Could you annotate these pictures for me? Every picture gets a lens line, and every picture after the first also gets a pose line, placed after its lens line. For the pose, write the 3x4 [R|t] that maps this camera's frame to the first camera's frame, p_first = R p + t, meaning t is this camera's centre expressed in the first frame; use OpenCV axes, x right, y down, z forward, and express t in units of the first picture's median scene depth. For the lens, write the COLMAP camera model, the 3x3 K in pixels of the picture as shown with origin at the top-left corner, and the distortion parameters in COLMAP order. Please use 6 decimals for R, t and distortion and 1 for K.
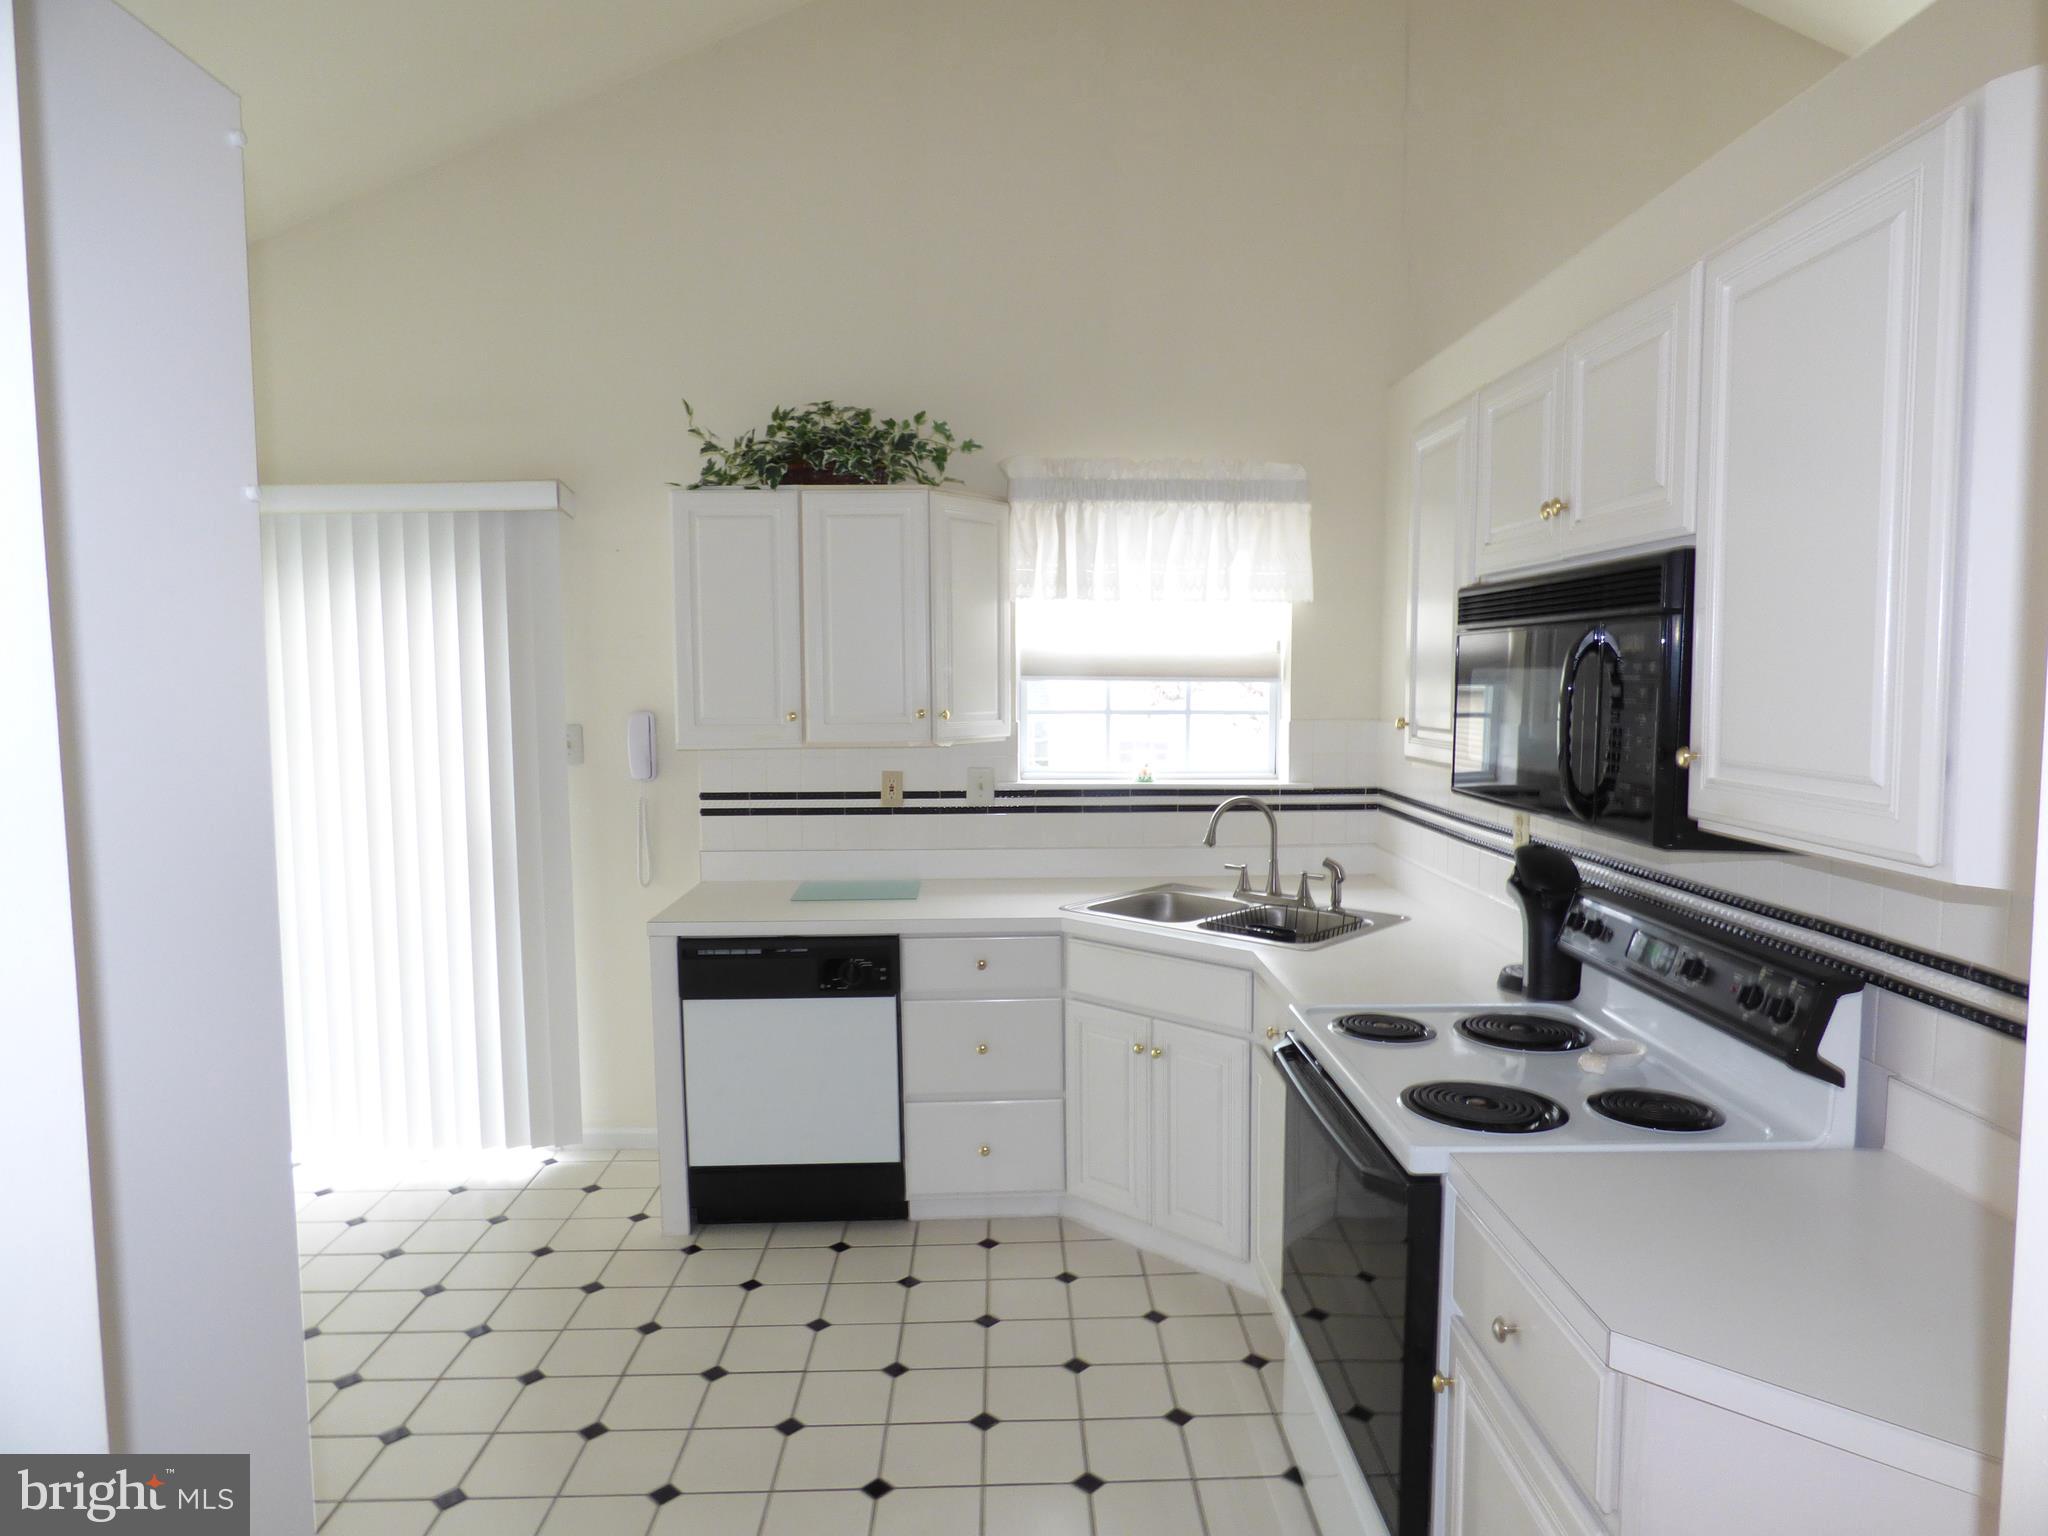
lens RADIAL K [[1244.1, 0, 1024.0], [0, 1244.1, 768.0], [0, 0, 1]] dist [0.013693, 0.003905]
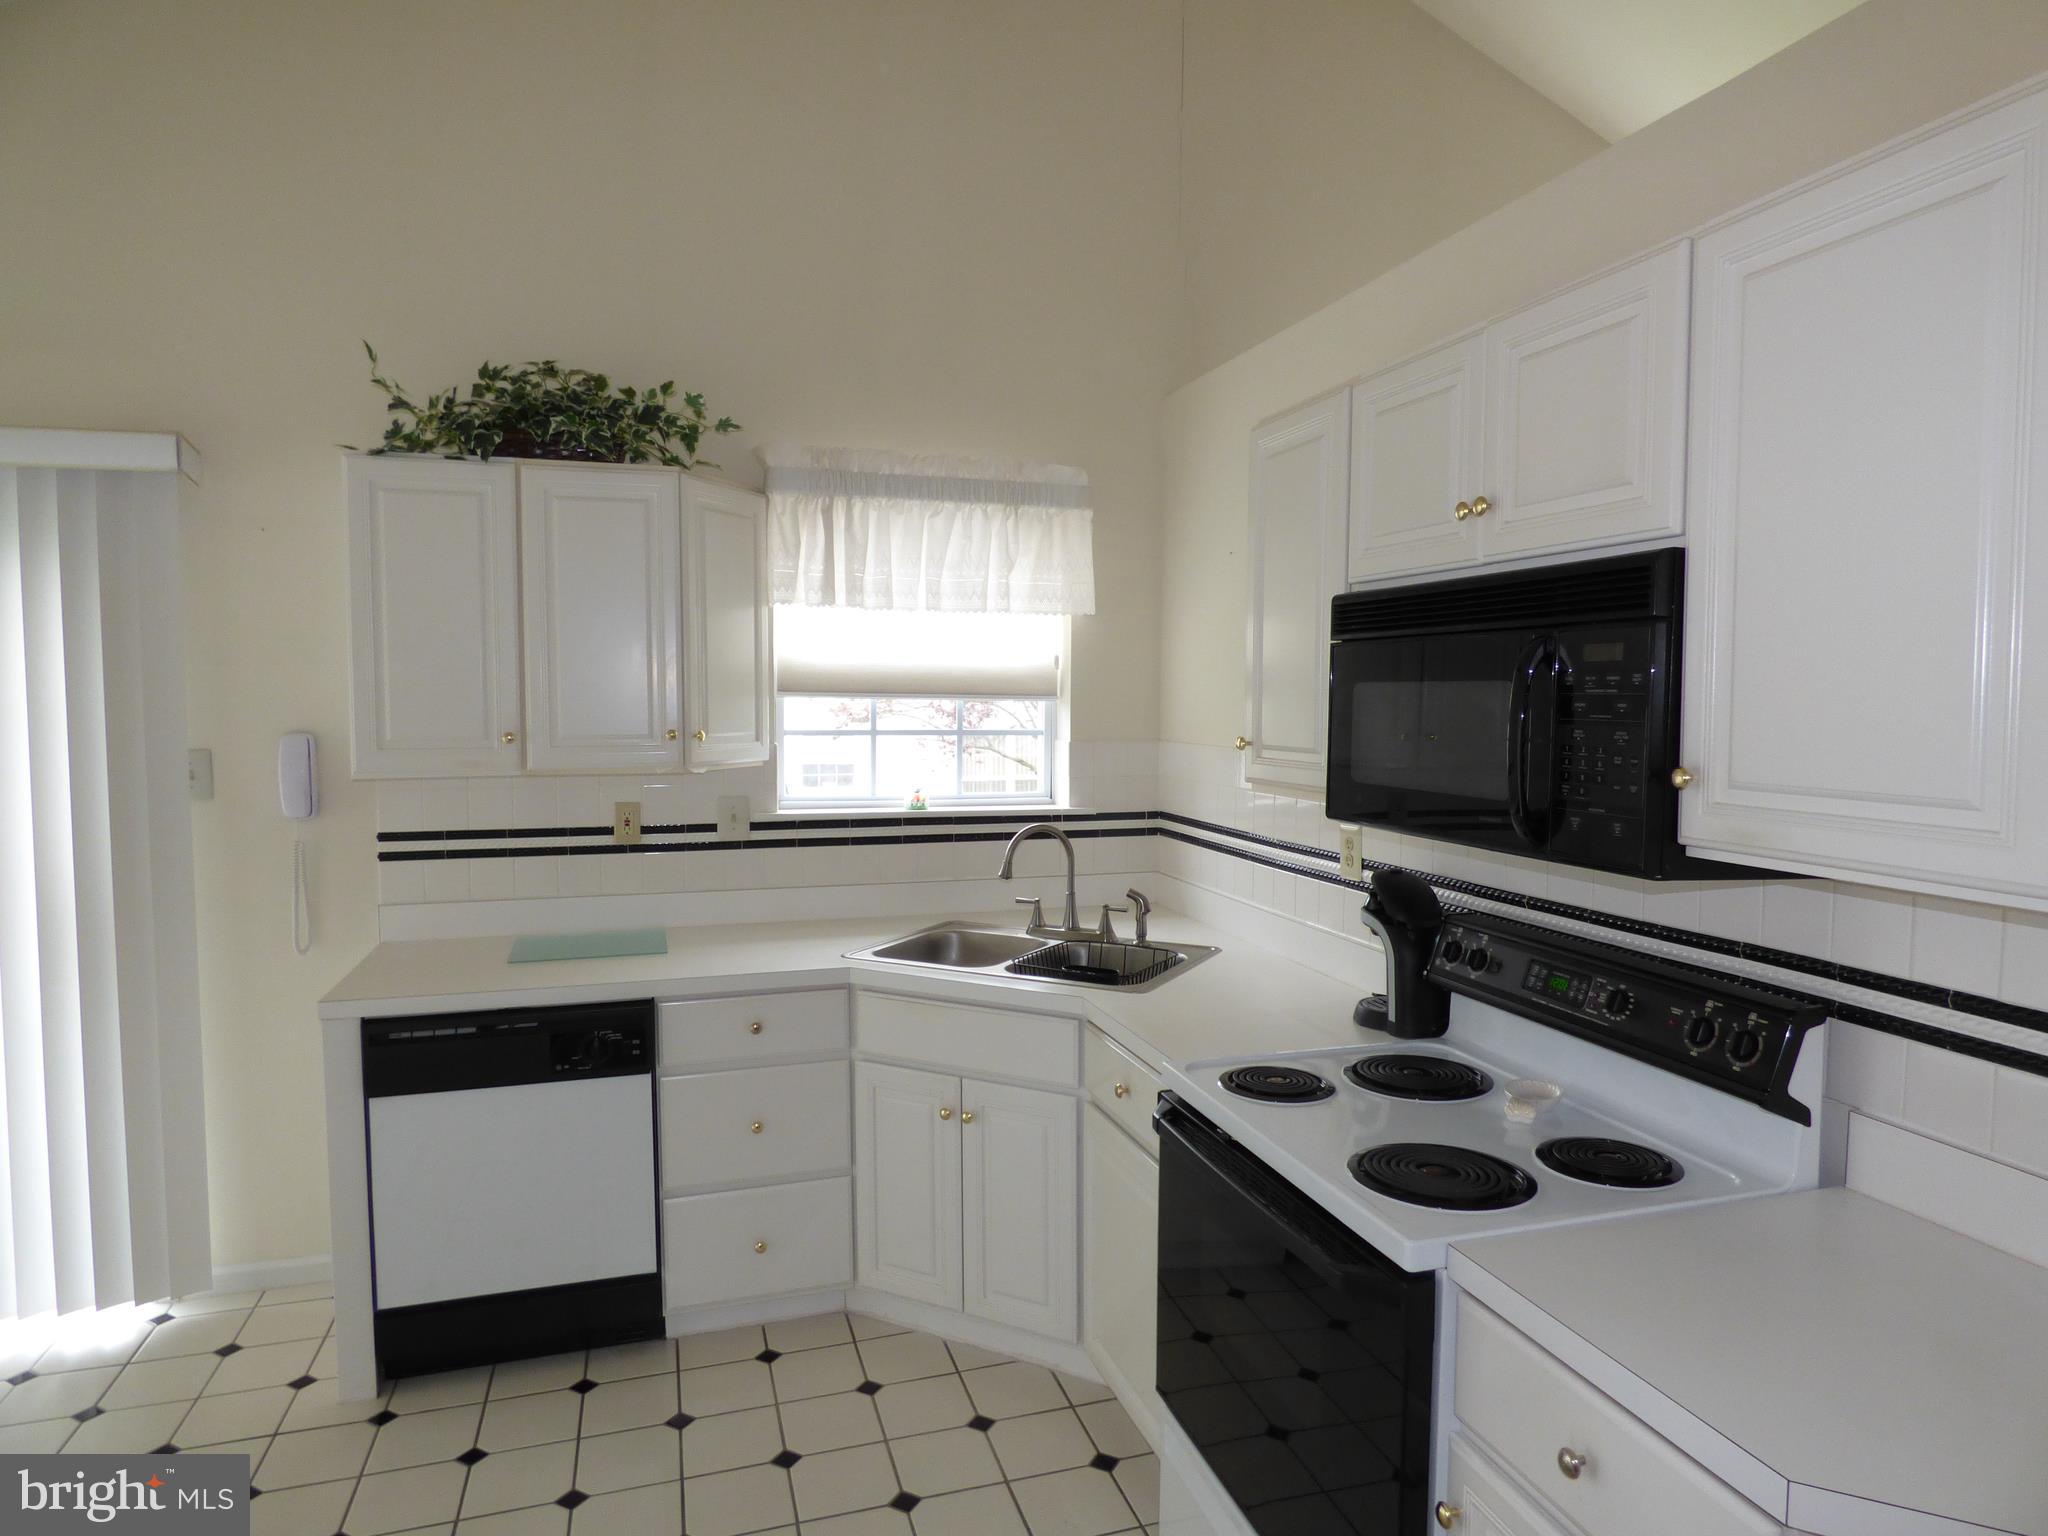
lens RADIAL K [[1244.1, 0, 1024.0], [0, 1244.1, 768.0], [0, 0, 1]] dist [0.013693, 0.003905]
pose [[0.963618, -0.009657, 0.267109, -0.078769], [0.014454, 0.999768, -0.016000, -0.003694], [-0.266892, 0.019279, 0.963534, 0.116231]]
